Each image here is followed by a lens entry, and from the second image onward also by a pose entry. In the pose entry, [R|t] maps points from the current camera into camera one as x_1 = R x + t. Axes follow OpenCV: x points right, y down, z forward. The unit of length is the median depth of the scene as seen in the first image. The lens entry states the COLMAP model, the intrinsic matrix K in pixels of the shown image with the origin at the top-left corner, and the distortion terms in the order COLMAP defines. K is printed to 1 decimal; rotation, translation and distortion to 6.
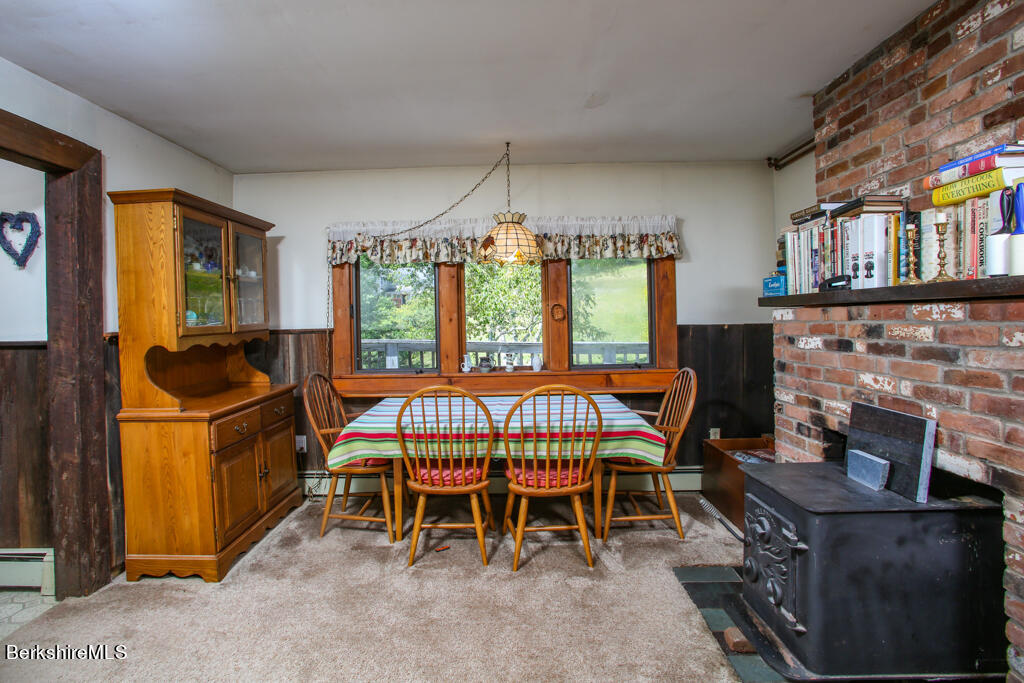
lens RADIAL K [[506.8, 0, 510.1], [0, 506.8, 331.8], [0, 0, 1]] dist [-0.018610, 0.000884]
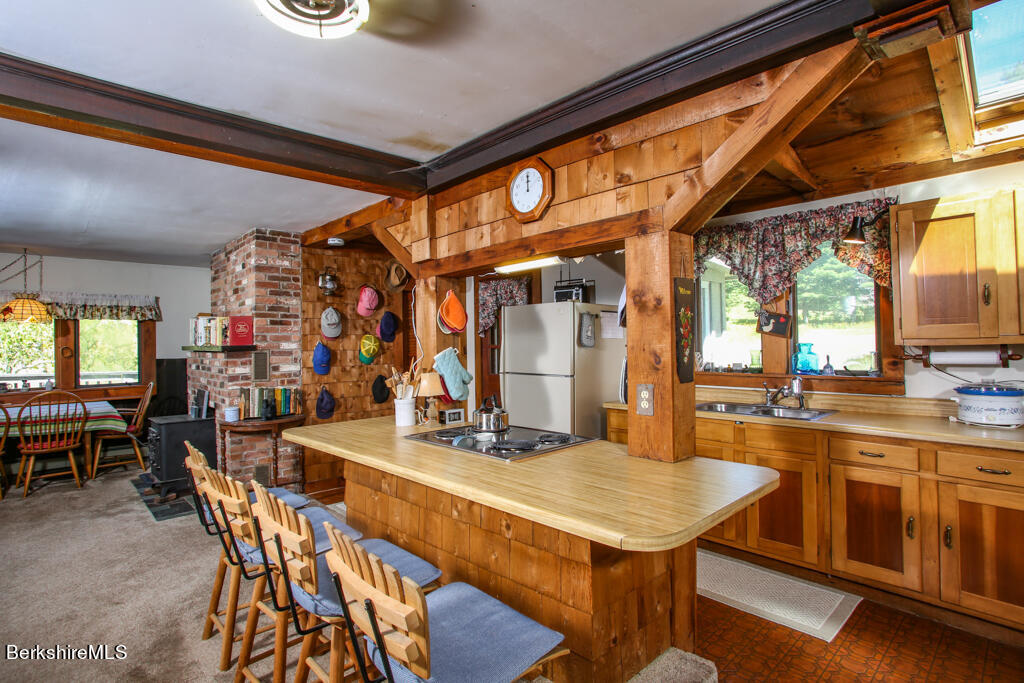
lens RADIAL K [[506.8, 0, 510.1], [0, 506.8, 331.8], [0, 0, 1]] dist [-0.018610, 0.000884]
pose [[0.733185, 0.012600, 0.679912, 0.076378], [0.024585, 0.998684, -0.045020, 0.001555], [-0.679584, 0.049724, 0.731910, -1.726977]]
